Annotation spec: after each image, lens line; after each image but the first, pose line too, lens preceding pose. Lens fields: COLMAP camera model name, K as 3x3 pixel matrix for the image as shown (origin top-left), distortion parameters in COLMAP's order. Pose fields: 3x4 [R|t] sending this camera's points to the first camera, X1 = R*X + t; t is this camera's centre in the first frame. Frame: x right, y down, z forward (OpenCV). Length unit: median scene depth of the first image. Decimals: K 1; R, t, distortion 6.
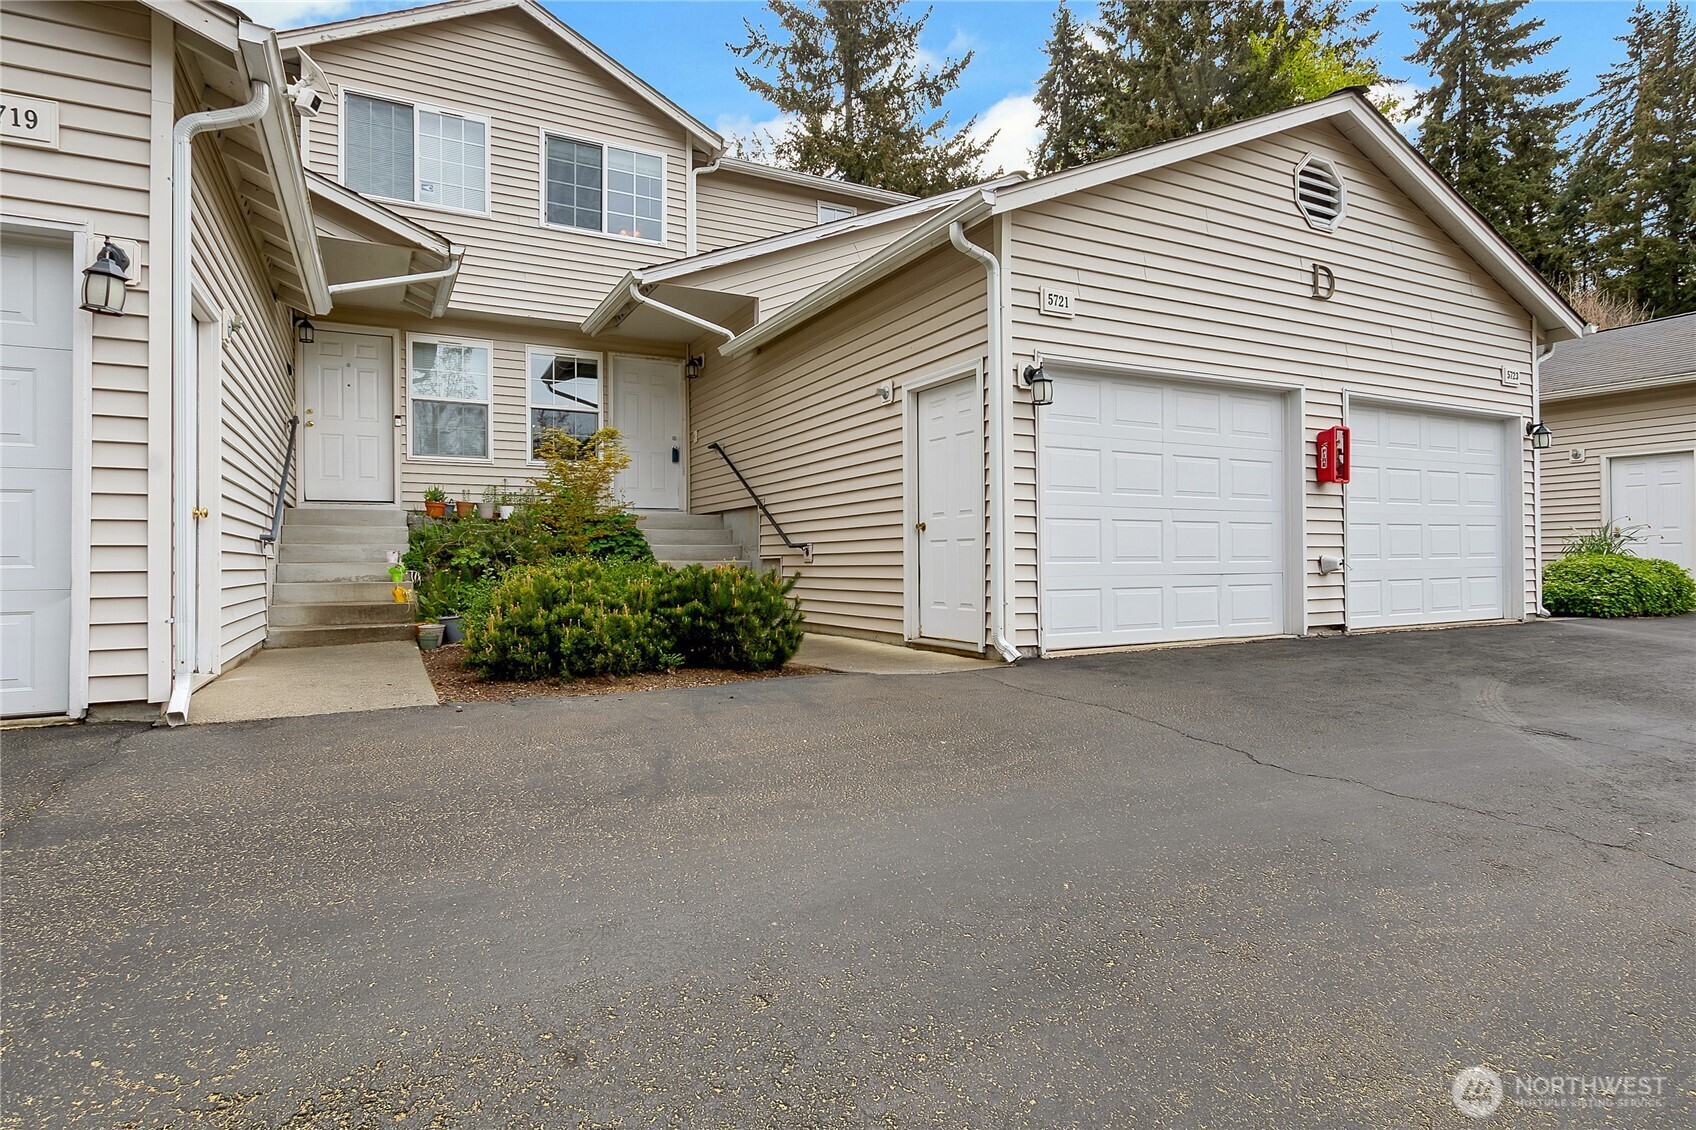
lens RADIAL K [[837.2, 0, 848.0], [0, 837.2, 565.0], [0, 0, 1]] dist [0.004174, -0.000571]
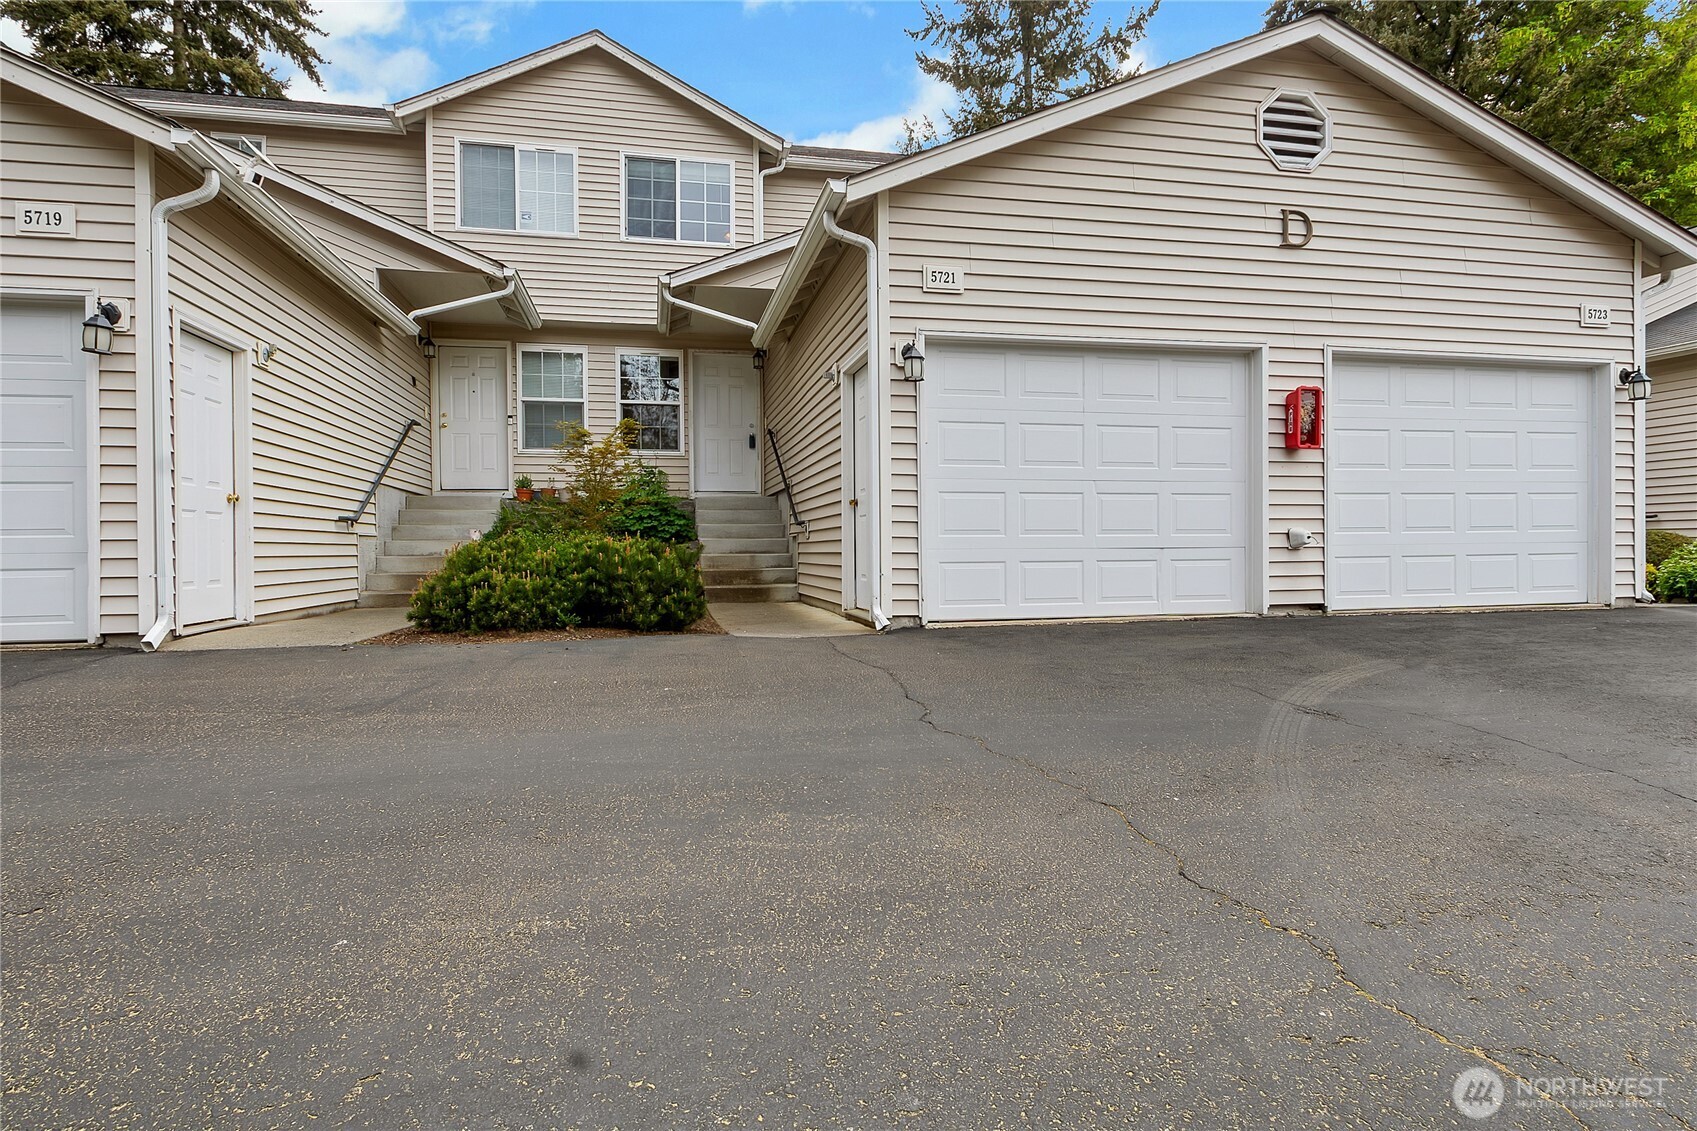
lens RADIAL K [[837.7, 0, 848.5], [0, 837.7, 565.5], [0, 0, 1]] dist [0.004174, -0.000571]
pose [[0.965608, 0.005655, -0.259942, 0.334118], [-0.000572, 0.999807, 0.019629, 0.011501], [0.260003, -0.018805, 0.965425, -0.013886]]
